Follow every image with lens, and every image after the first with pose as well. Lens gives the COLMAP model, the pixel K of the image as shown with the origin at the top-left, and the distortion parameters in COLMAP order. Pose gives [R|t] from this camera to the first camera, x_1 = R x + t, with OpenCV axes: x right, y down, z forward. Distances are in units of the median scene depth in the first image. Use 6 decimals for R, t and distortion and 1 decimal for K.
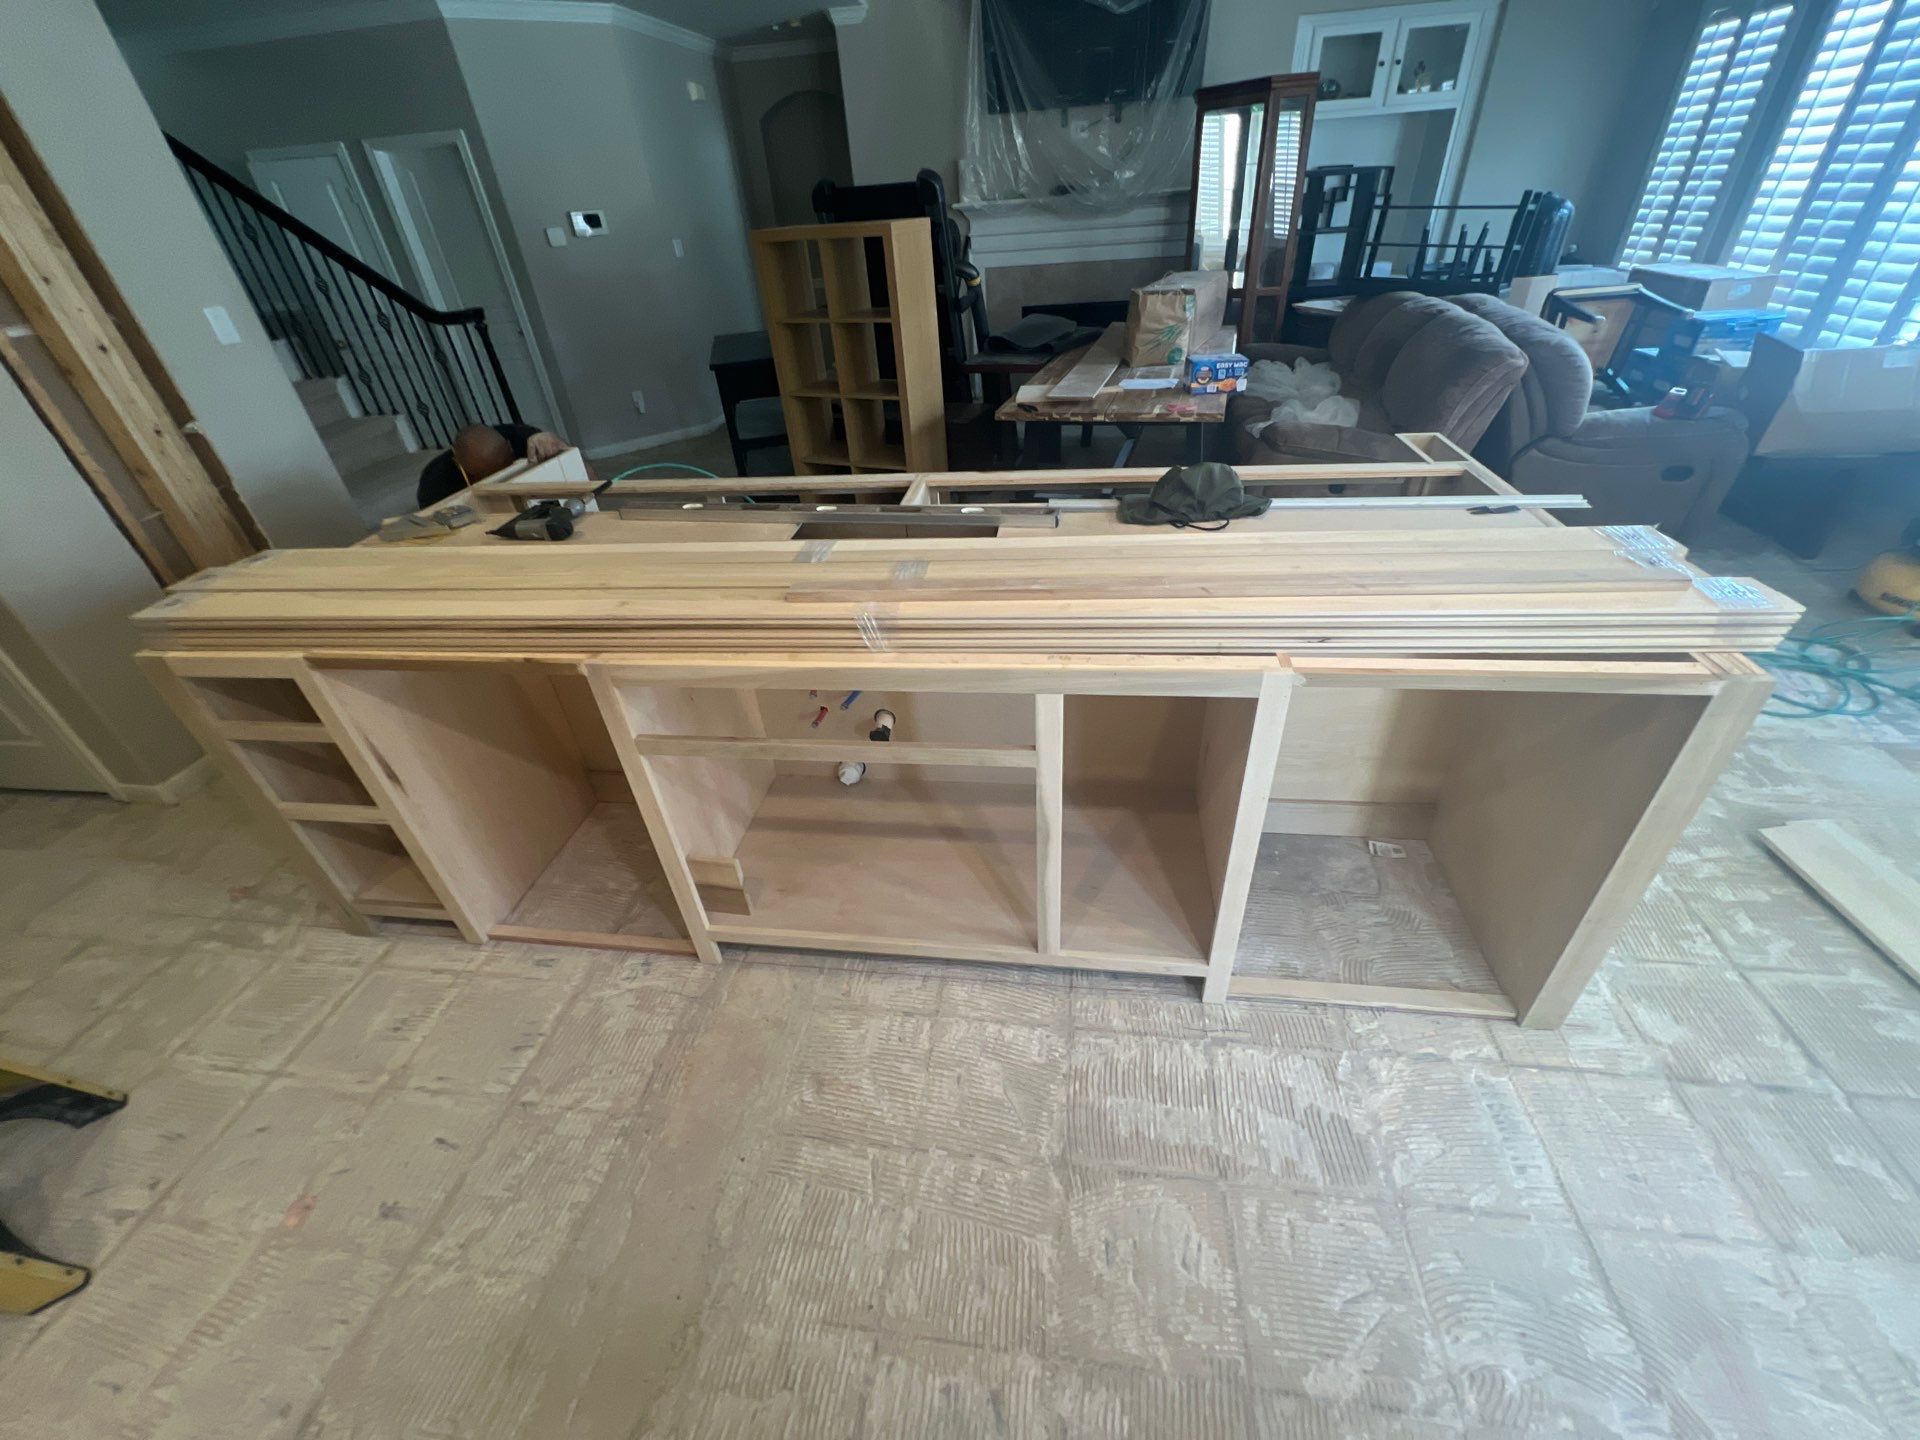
lens RADIAL K [[765.8, 0, 960.1], [0, 765.8, 724.5], [0, 0, 1]] dist [-0.003731, 0.000229]
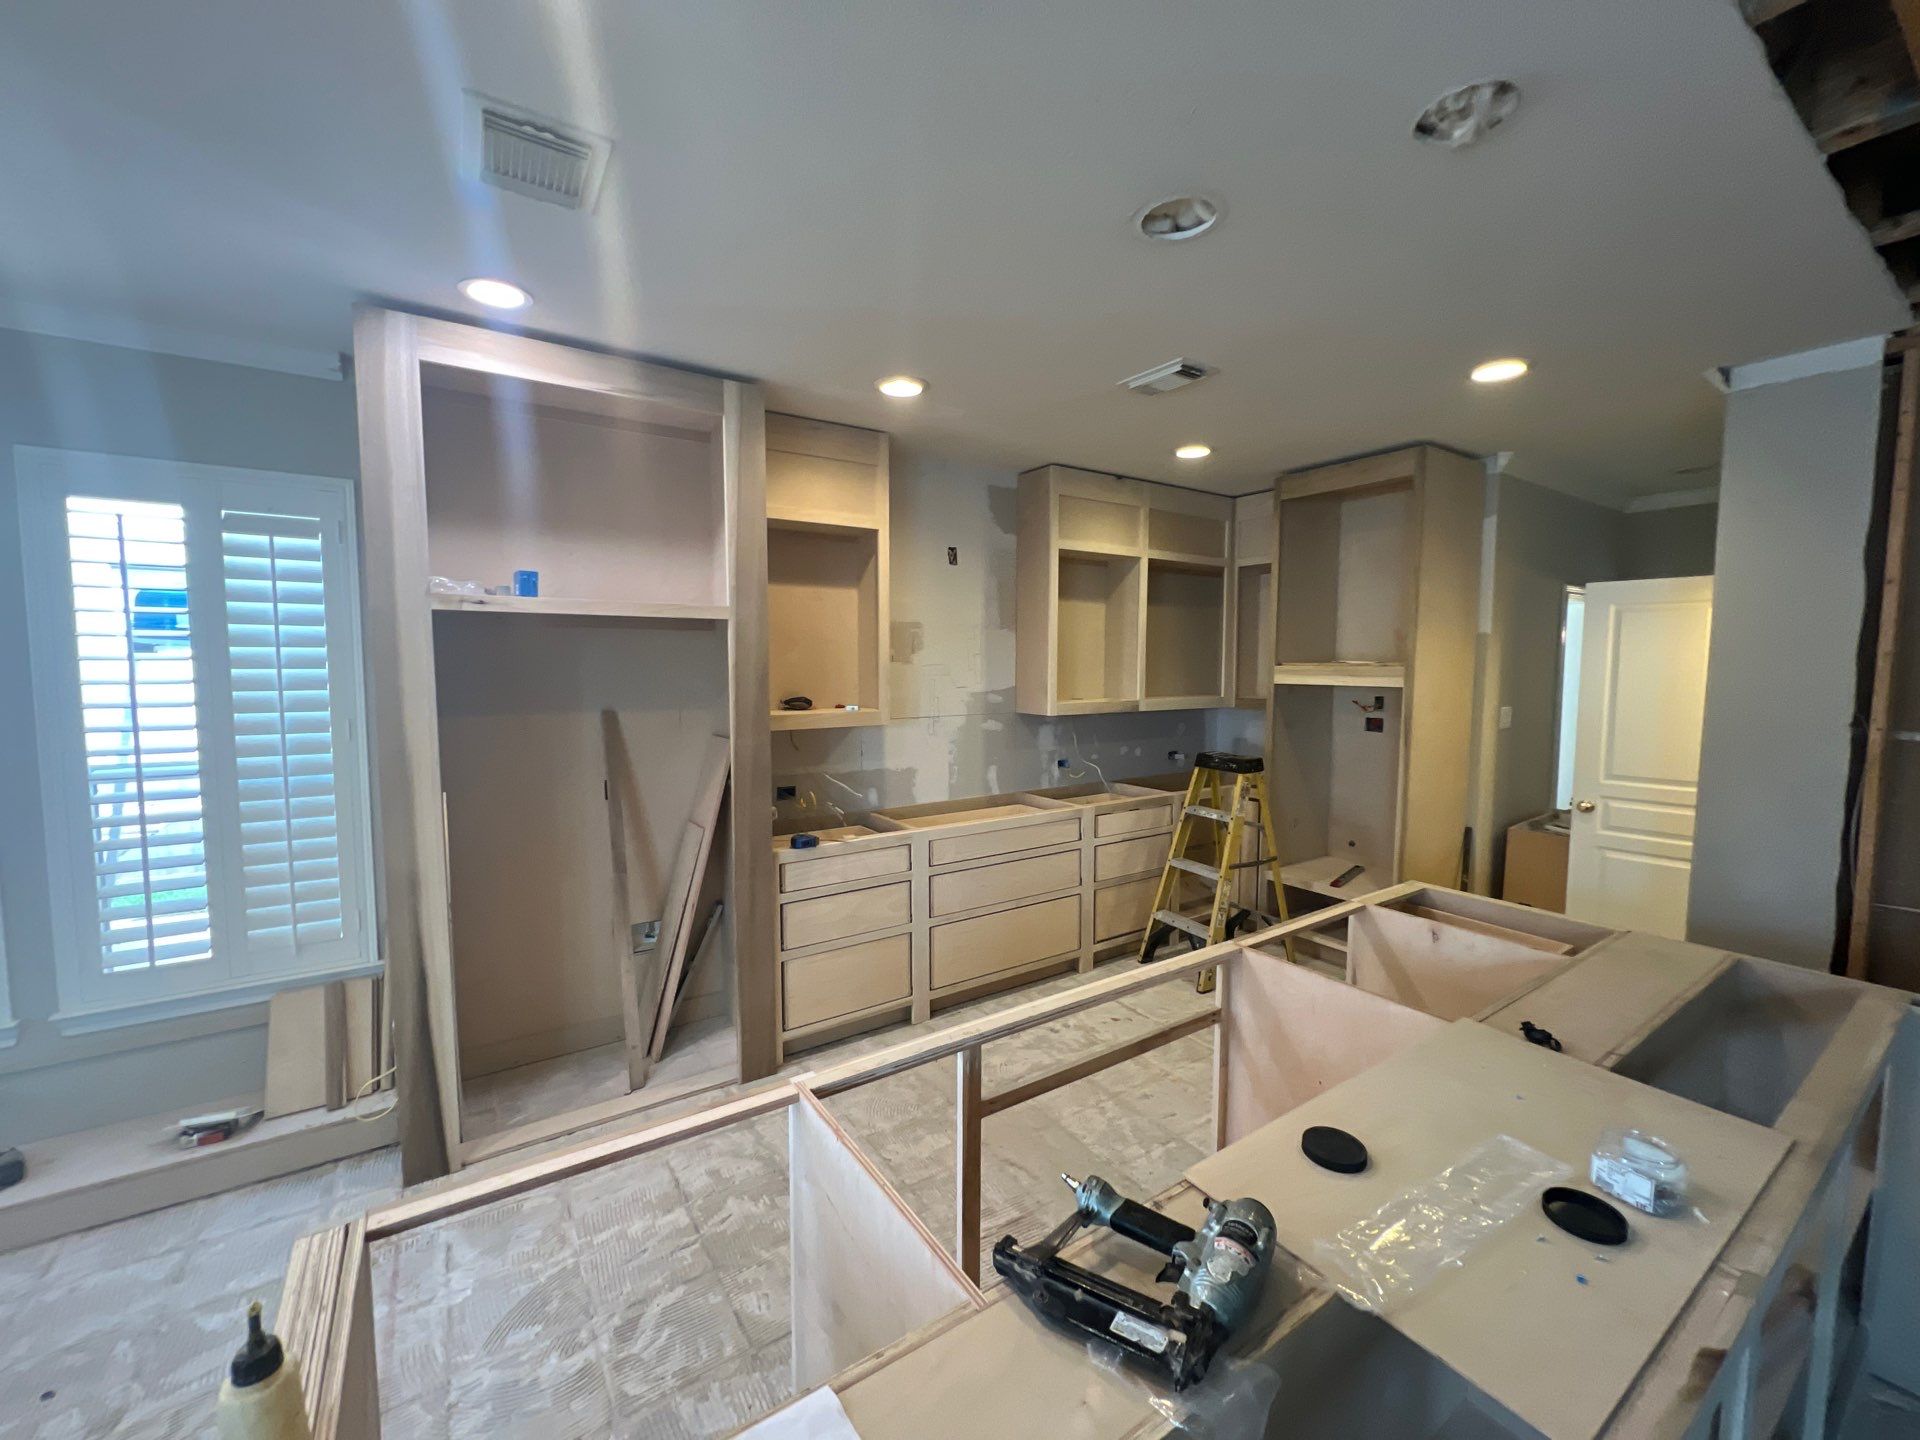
lens RADIAL K [[768.0, 0, 960.3], [0, 768.0, 716.8], [0, 0, 1]] dist [-0.002515, -0.000071]
pose [[-0.742587, 0.111656, -0.660377, 0.300915], [-0.346046, 0.780232, 0.521047, -0.373176], [0.573425, 0.615444, -0.540752, 0.459313]]
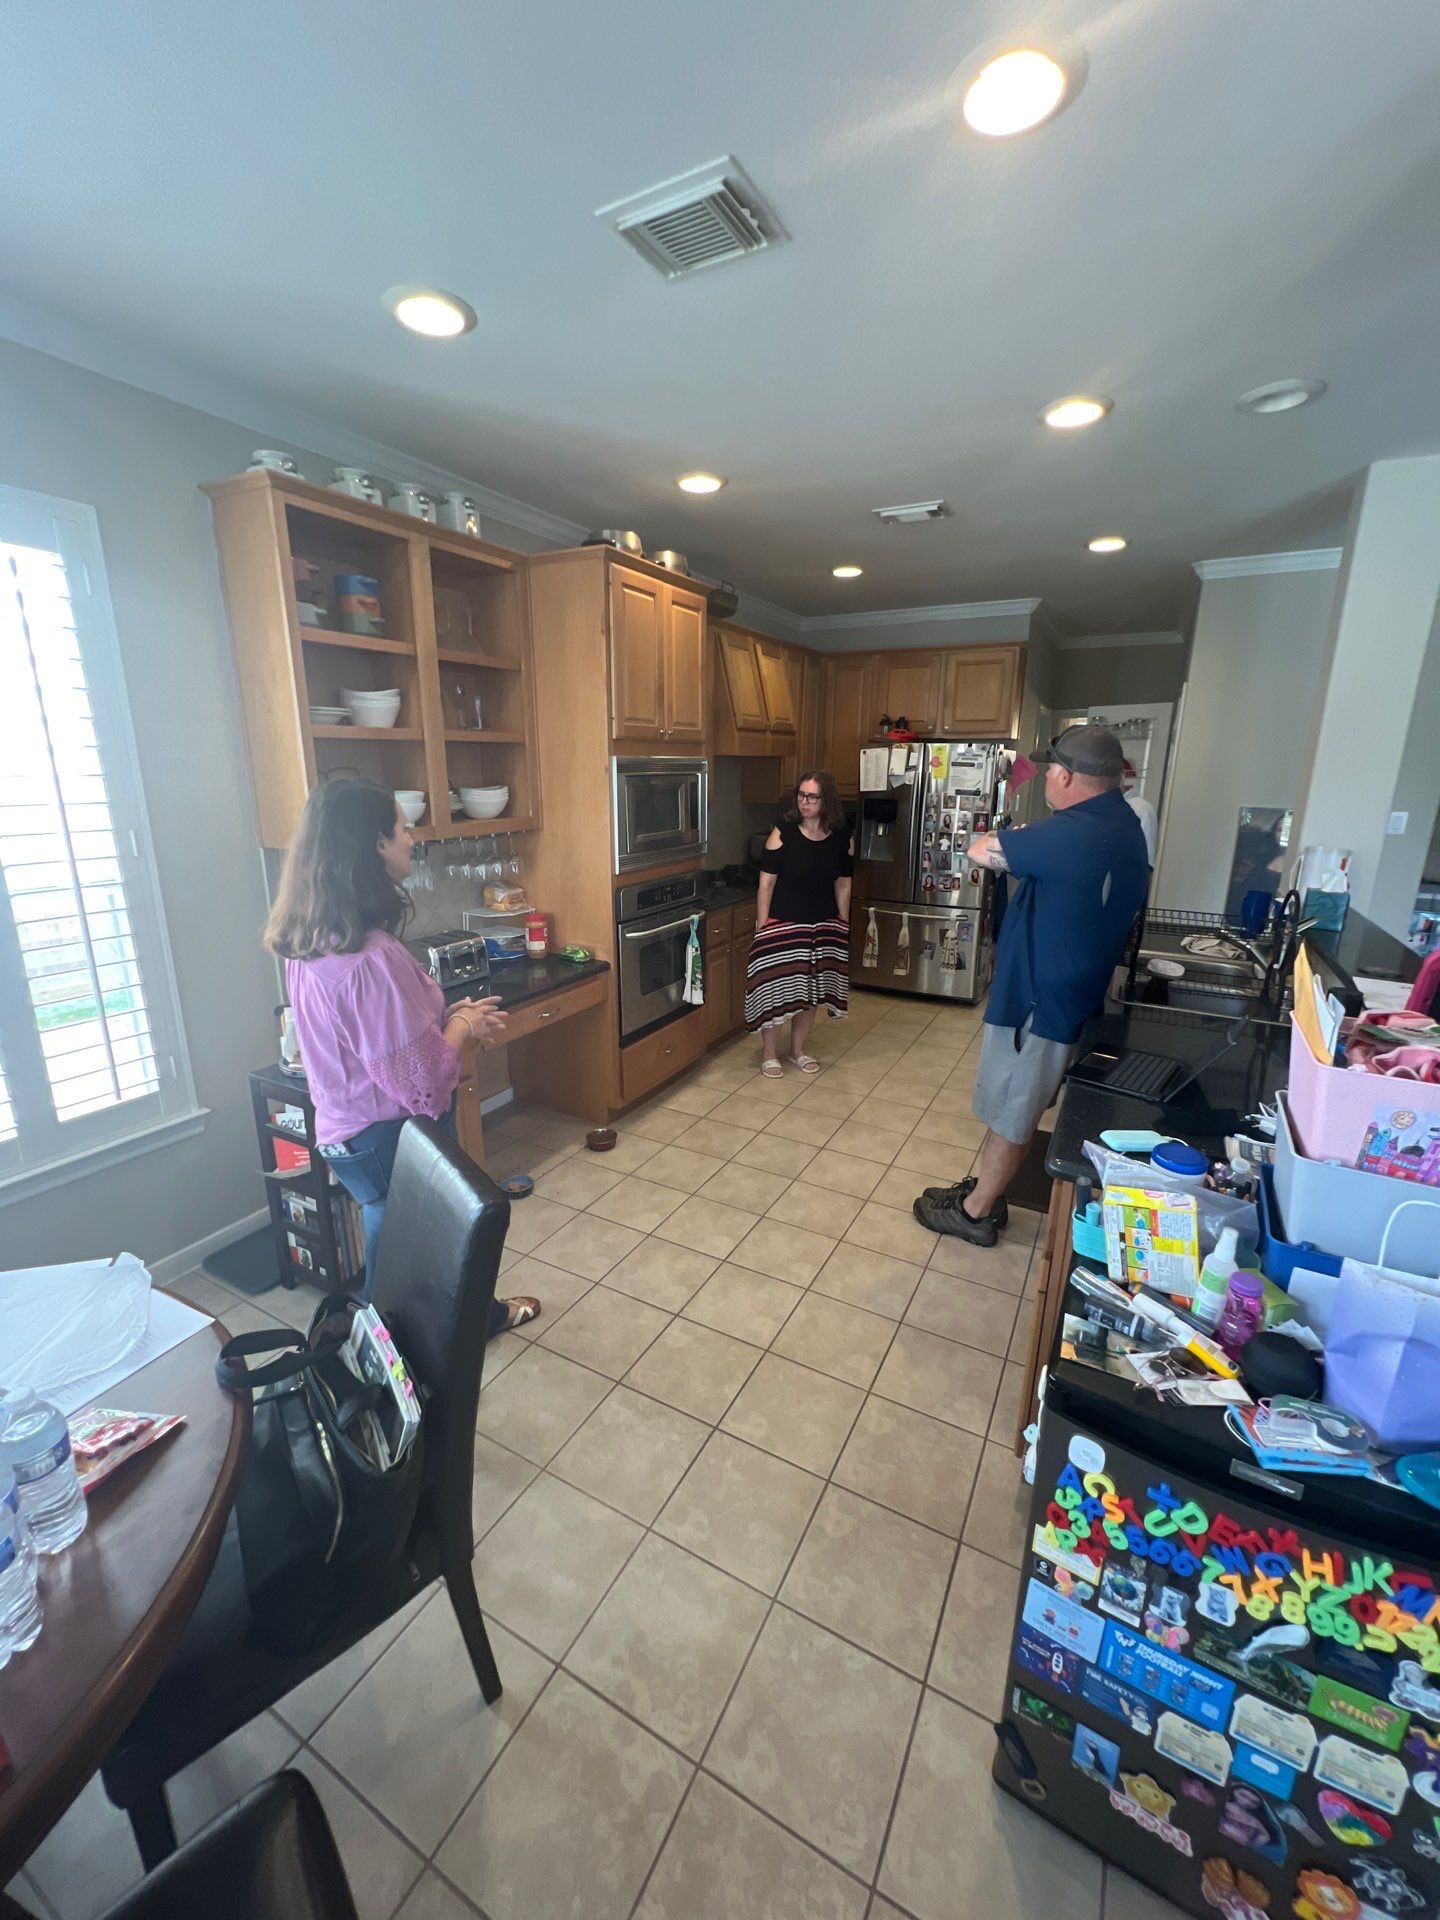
lens RADIAL K [[767.4, 0, 717.5], [0, 767.4, 961.0], [0, 0, 1]] dist [-0.001874, 0.000311]
pose [[-0.354521, 0.296676, -0.886734, 0.638982], [-0.523087, 0.723129, 0.451071, -0.219784], [0.775045, 0.623753, -0.101177, 0.209895]]
